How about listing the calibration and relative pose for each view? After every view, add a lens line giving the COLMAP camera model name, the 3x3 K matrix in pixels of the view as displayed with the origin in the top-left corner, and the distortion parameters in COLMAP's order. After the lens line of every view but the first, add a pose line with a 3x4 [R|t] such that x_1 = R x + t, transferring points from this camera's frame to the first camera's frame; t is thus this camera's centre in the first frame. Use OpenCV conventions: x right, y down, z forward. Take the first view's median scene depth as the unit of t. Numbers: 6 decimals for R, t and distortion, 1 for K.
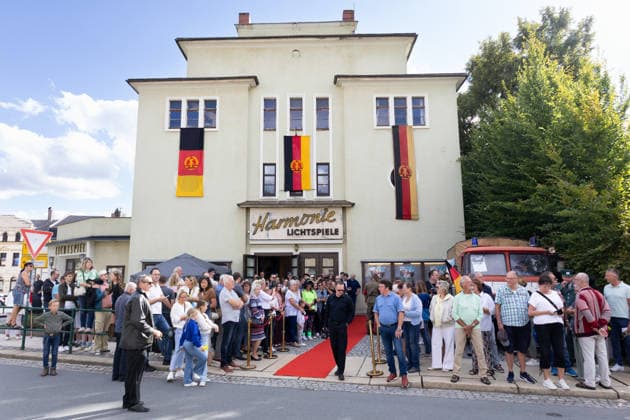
lens RADIAL K [[404.1, 0, 315.0], [0, 404.1, 210.0], [0, 0, 1]] dist [0.001494, 0.000480]
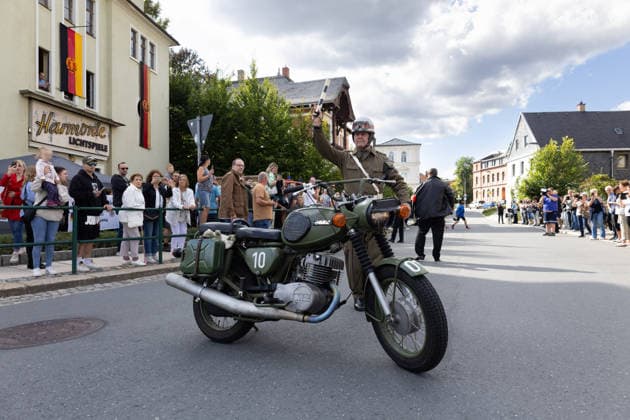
lens RADIAL K [[404.1, 0, 315.0], [0, 404.1, 210.0], [0, 0, 1]] dist [0.001494, 0.000480]
pose [[0.123245, 0.007703, 0.992346, -0.883196], [-0.186783, 0.982278, 0.015573, 0.091158], [-0.974640, -0.187272, 0.122500, 0.331609]]
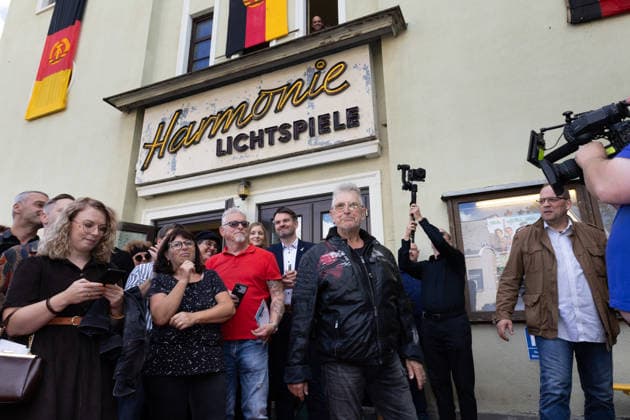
lens RADIAL K [[404.1, 0, 315.0], [0, 404.1, 210.0], [0, 0, 1]] dist [0.001494, 0.000480]
pose [[0.928191, -0.116163, -0.353509, 0.124657], [0.072913, 0.988385, -0.133340, 0.159041], [0.364892, 0.097989, 0.925879, 0.712334]]
